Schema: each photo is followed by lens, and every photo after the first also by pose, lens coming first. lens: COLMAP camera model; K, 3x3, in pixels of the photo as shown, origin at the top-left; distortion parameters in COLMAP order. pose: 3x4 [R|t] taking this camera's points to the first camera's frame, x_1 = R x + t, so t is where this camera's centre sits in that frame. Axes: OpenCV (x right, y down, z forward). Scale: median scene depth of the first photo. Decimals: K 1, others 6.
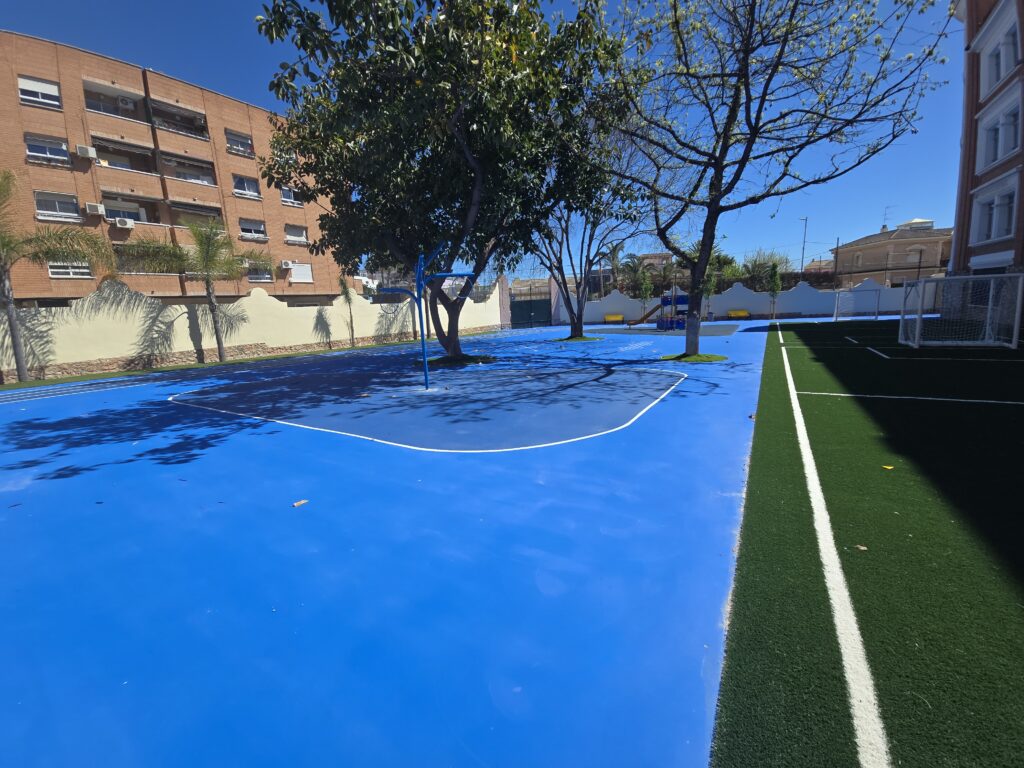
lens RADIAL K [[413.8, 0, 514.5], [0, 413.8, 380.6], [0, 0, 1]] dist [0.002919, -0.002772]
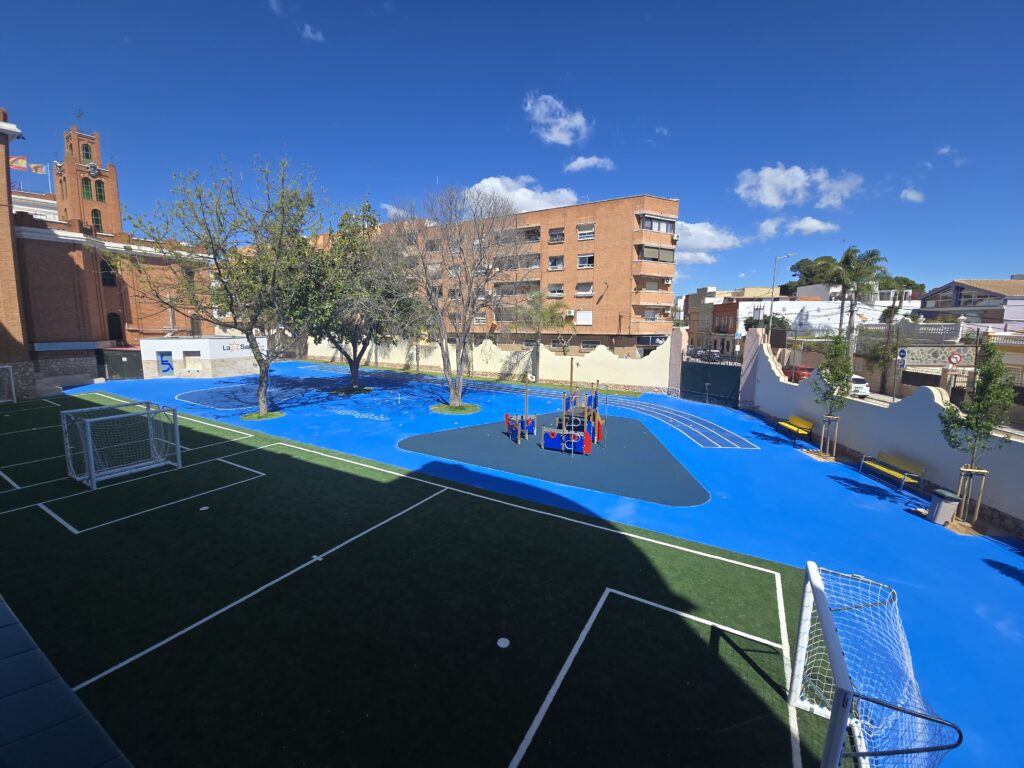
lens RADIAL K [[413.8, 0, 512.2], [0, 413.8, 382.0], [0, 0, 1]] dist [0.002919, -0.002772]
pose [[0.038959, 0.186674, -0.981649, 1.141980], [-0.184177, 0.966905, 0.176561, -0.361943], [0.982121, 0.173919, 0.072051, 1.022588]]
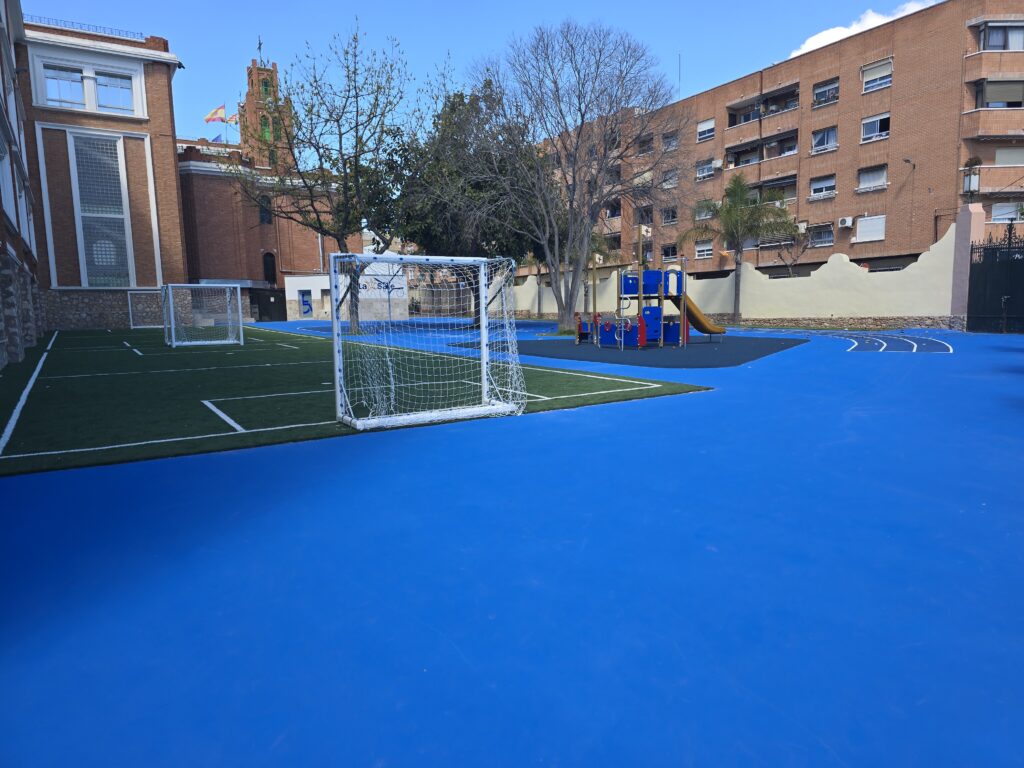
lens RADIAL K [[675.3, 0, 521.2], [0, 675.3, 392.6], [0, 0, 1]] dist [0.066460, -0.054251]
pose [[-0.432959, 0.166814, -0.885844, 1.298200], [-0.122880, 0.962631, 0.241332, -0.280290], [0.892999, 0.213339, -0.396282, 1.412194]]
